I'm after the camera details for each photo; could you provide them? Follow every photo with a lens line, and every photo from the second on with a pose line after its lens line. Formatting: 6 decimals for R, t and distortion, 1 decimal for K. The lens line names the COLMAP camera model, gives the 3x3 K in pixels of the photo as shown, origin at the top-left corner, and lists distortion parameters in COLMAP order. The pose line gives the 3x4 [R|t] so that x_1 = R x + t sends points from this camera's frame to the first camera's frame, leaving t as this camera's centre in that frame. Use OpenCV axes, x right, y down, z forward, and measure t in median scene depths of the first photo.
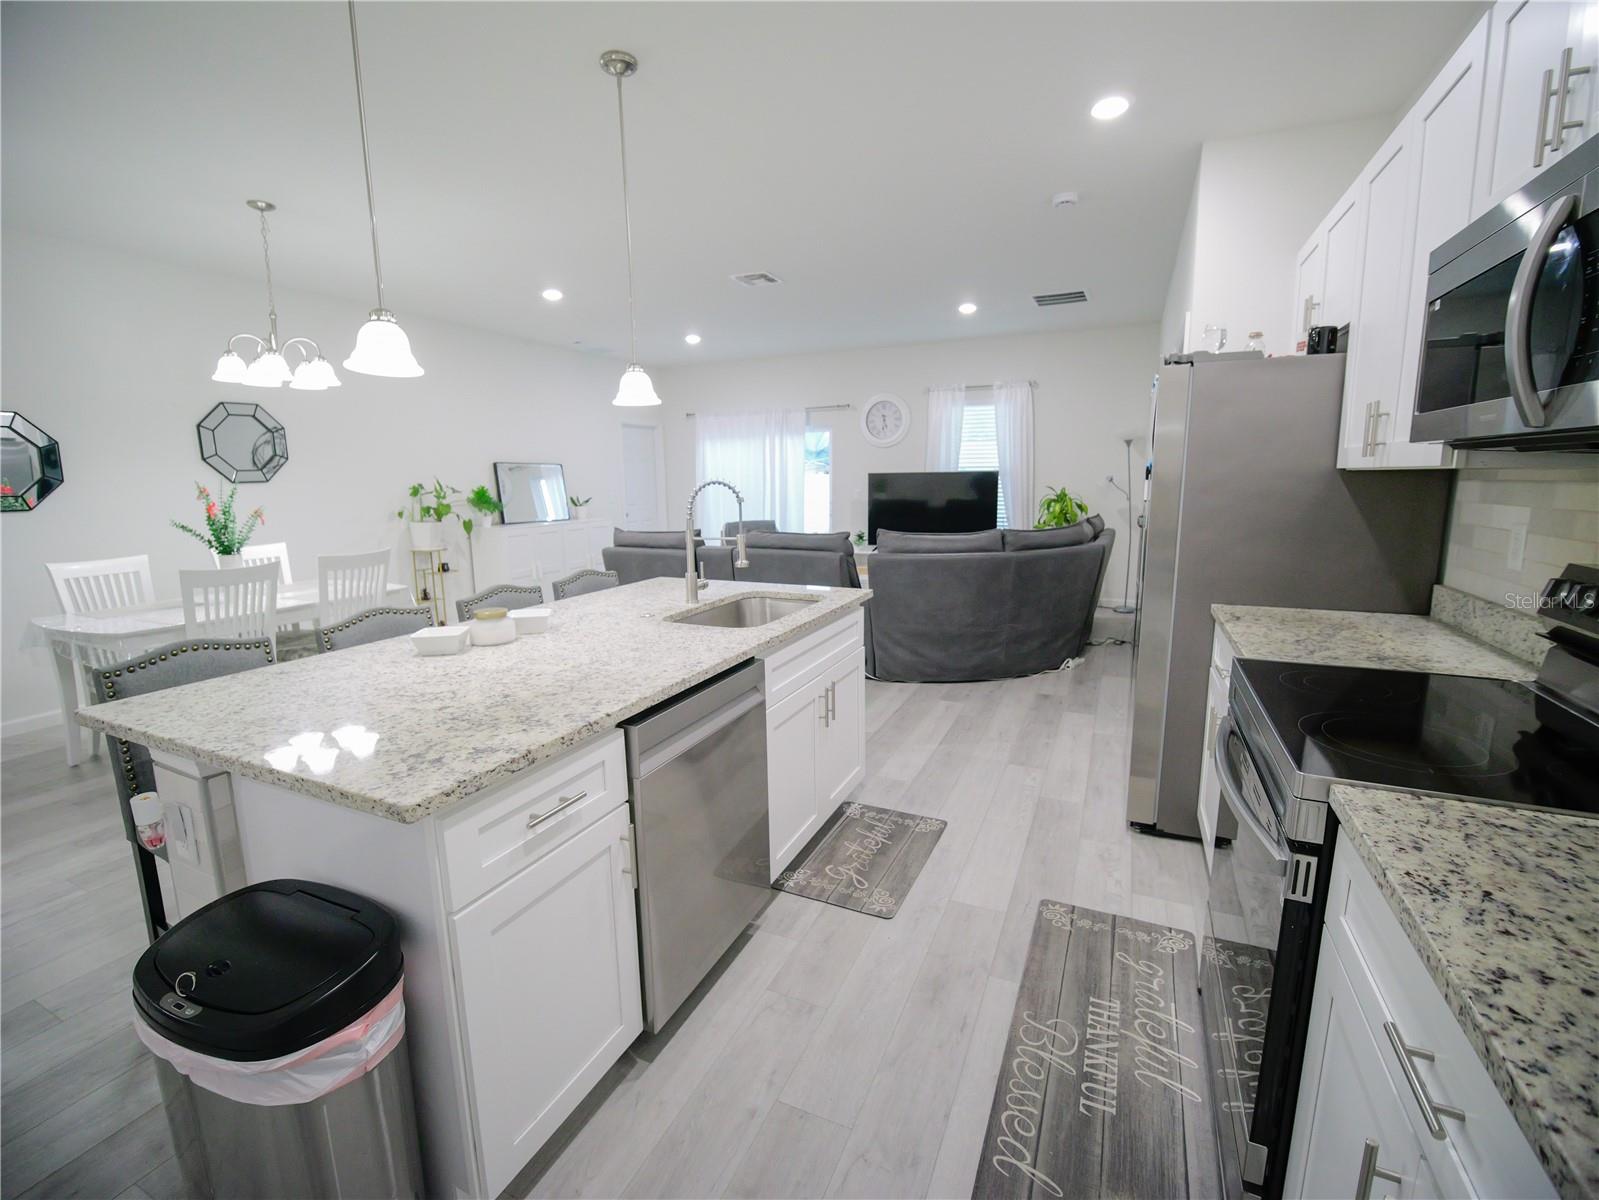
lens RADIAL K [[714.3, 0, 791.0], [0, 714.3, 596.0], [0, 0, 1]] dist [-0.046759, -0.000055]
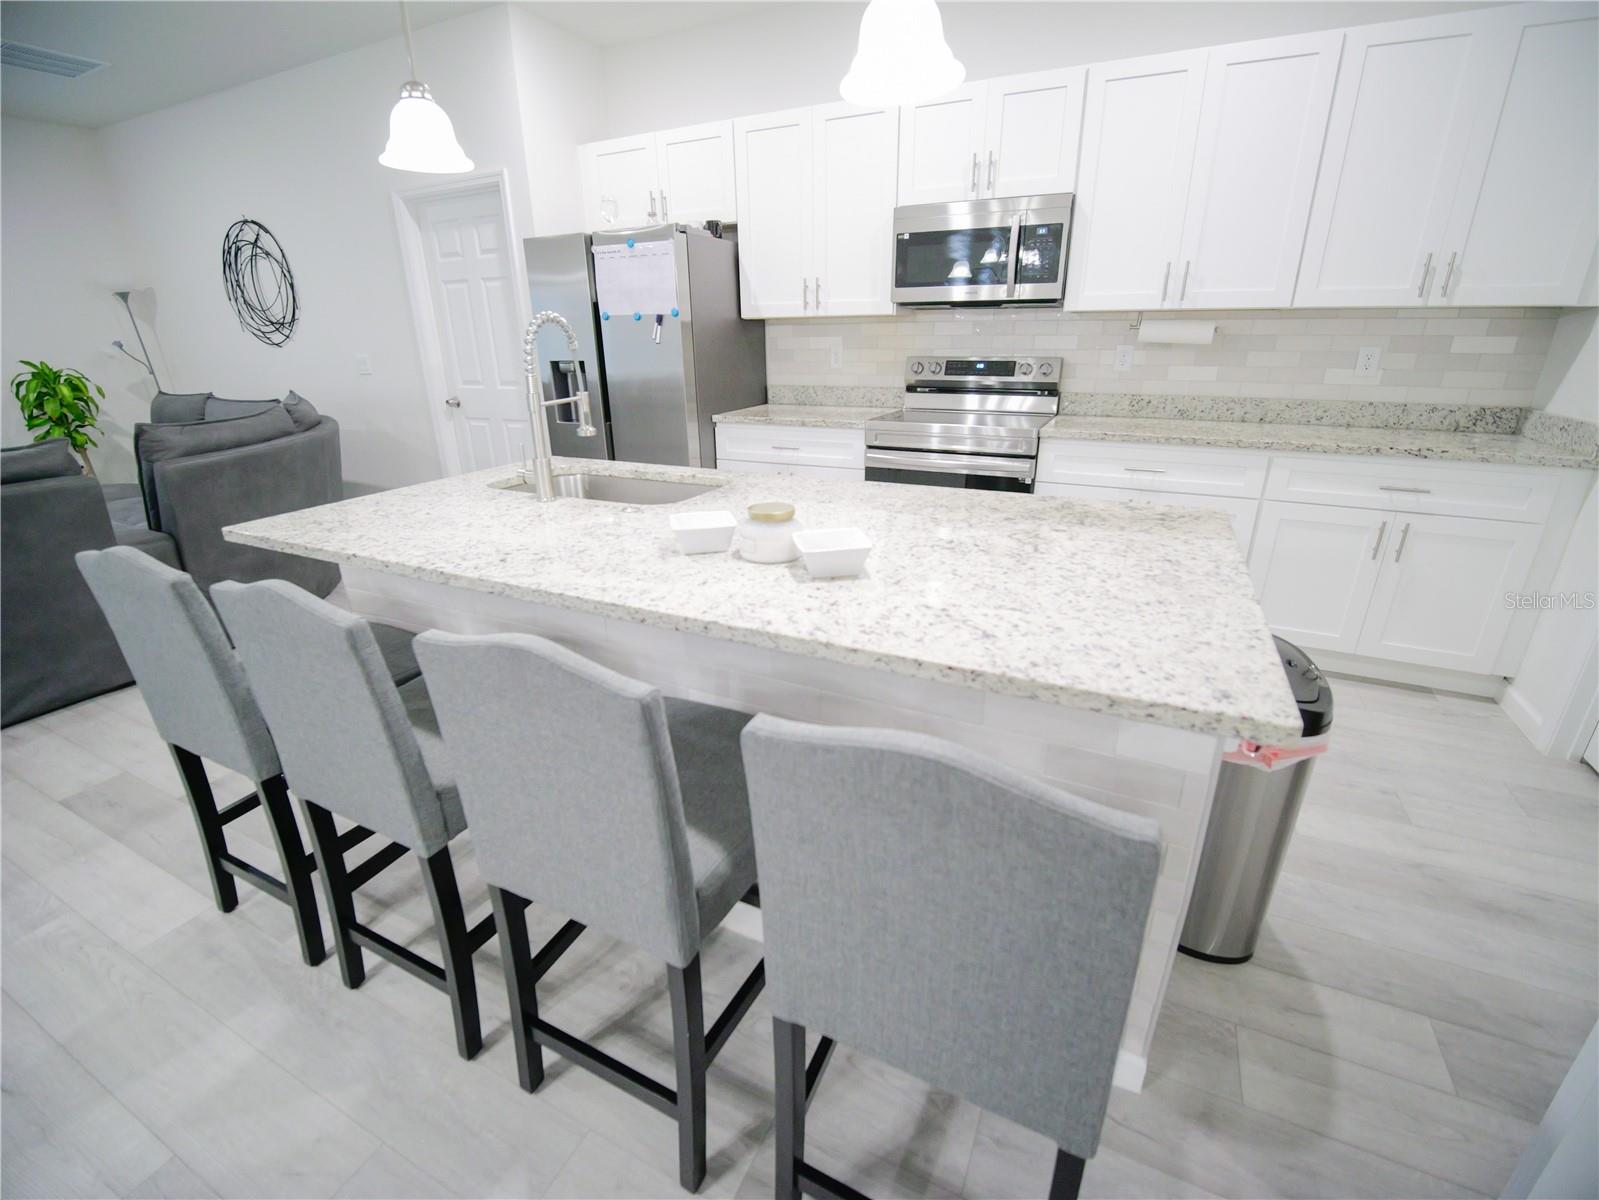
lens RADIAL K [[704.8, 0, 794.6], [0, 704.8, 597.9], [0, 0, 1]] dist [-0.022831, -0.000381]
pose [[0.022896, -0.348963, 0.936857, -1.444487], [0.179907, 0.923242, 0.339495, -0.167850], [-0.983417, 0.160774, 0.083919, 1.246946]]
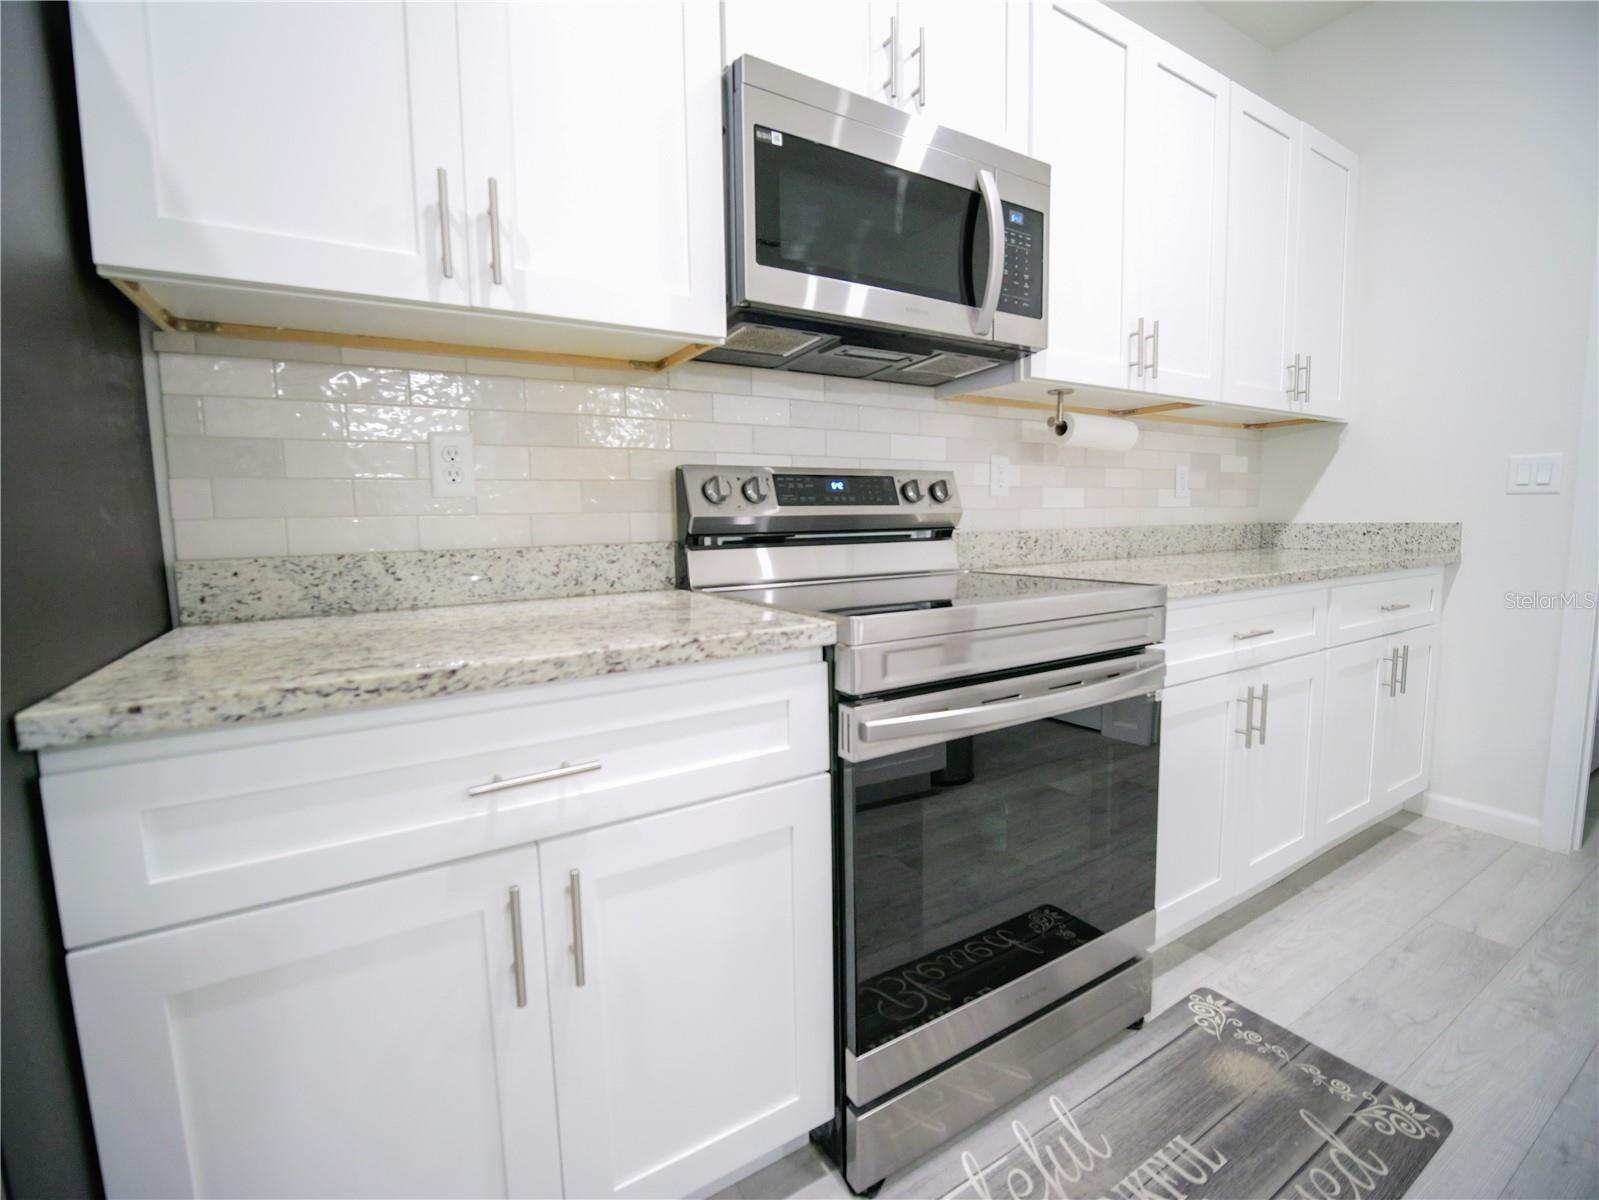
lens RADIAL K [[704.8, 0, 794.6], [0, 704.8, 597.9], [0, 0, 1]] dist [-0.022831, -0.000381]
pose [[-0.828670, -0.037344, 0.558491, 0.408026], [0.118524, 0.963440, 0.240283, -0.083013], [-0.547046, 0.265310, -0.793947, 1.667838]]
